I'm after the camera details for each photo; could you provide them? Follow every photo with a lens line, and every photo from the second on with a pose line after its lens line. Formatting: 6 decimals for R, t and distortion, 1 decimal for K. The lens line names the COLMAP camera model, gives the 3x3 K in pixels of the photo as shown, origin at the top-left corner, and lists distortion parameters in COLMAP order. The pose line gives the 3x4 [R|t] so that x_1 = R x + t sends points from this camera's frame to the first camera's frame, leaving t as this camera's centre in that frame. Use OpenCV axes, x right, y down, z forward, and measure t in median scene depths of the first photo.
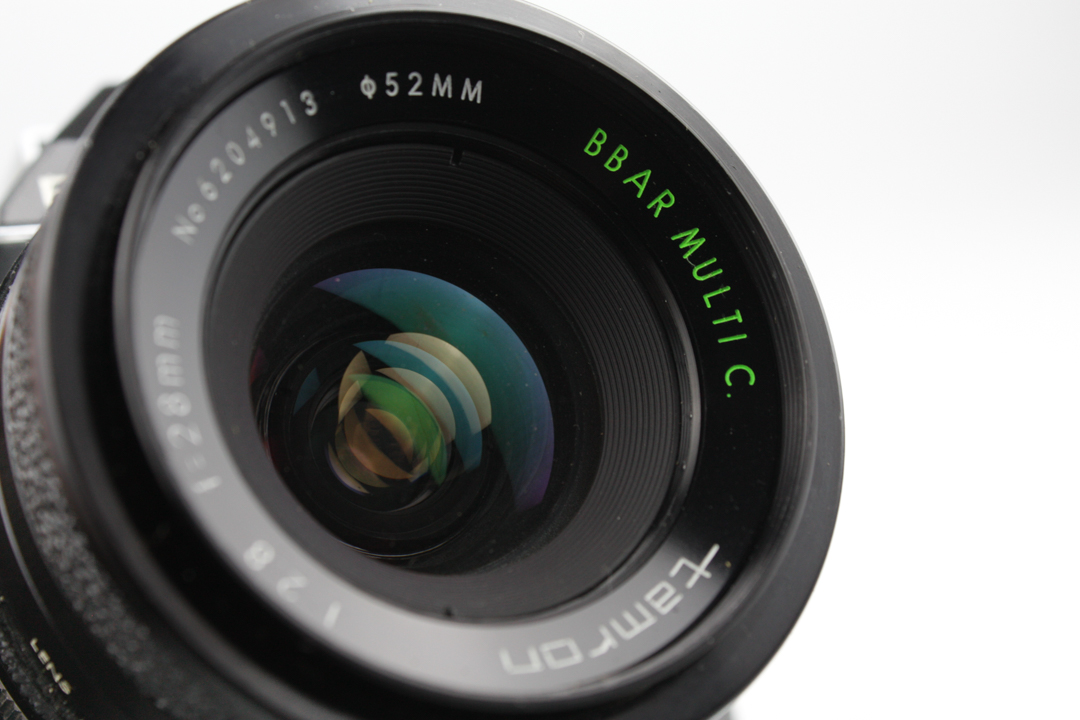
lens RADIAL K [[1950.6, 0, 540.0], [0, 1950.6, 360.0], [0, 0, 1]] dist [0.014245, -0.094772]
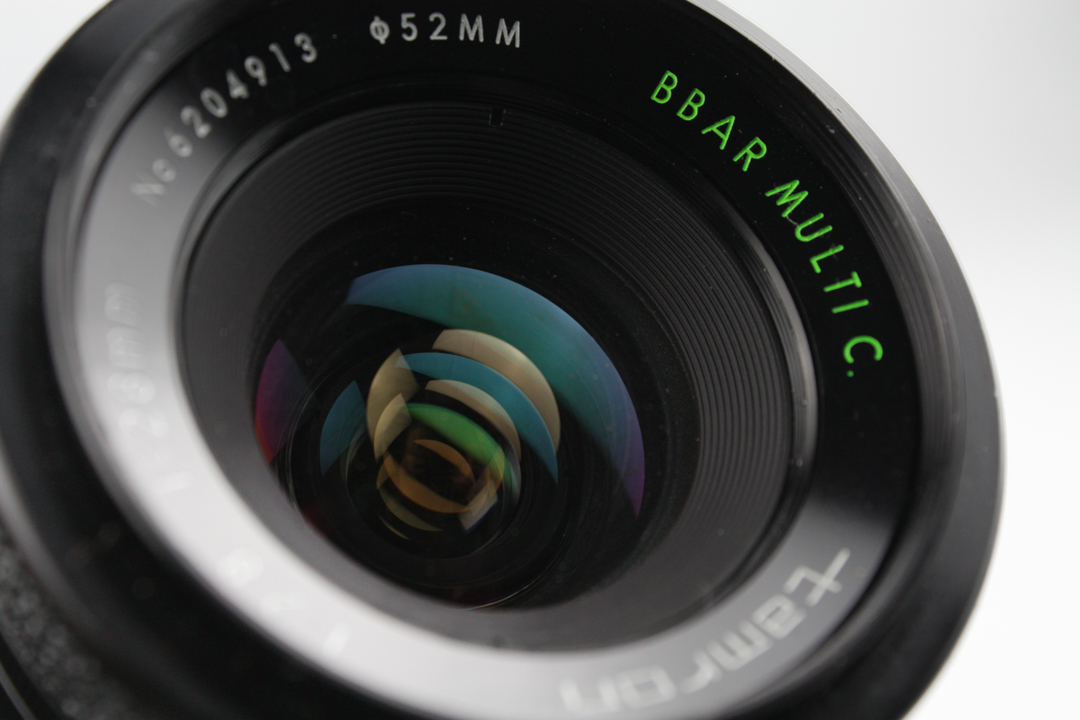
lens RADIAL K [[1950.6, 0, 540.0], [0, 1950.6, 360.0], [0, 0, 1]] dist [0.014245, -0.094772]
pose [[0.992845, -0.073700, -0.093957, 0.045820], [0.061542, 0.990080, -0.126309, 0.104509], [0.102334, 0.119623, 0.987531, 0.197665]]
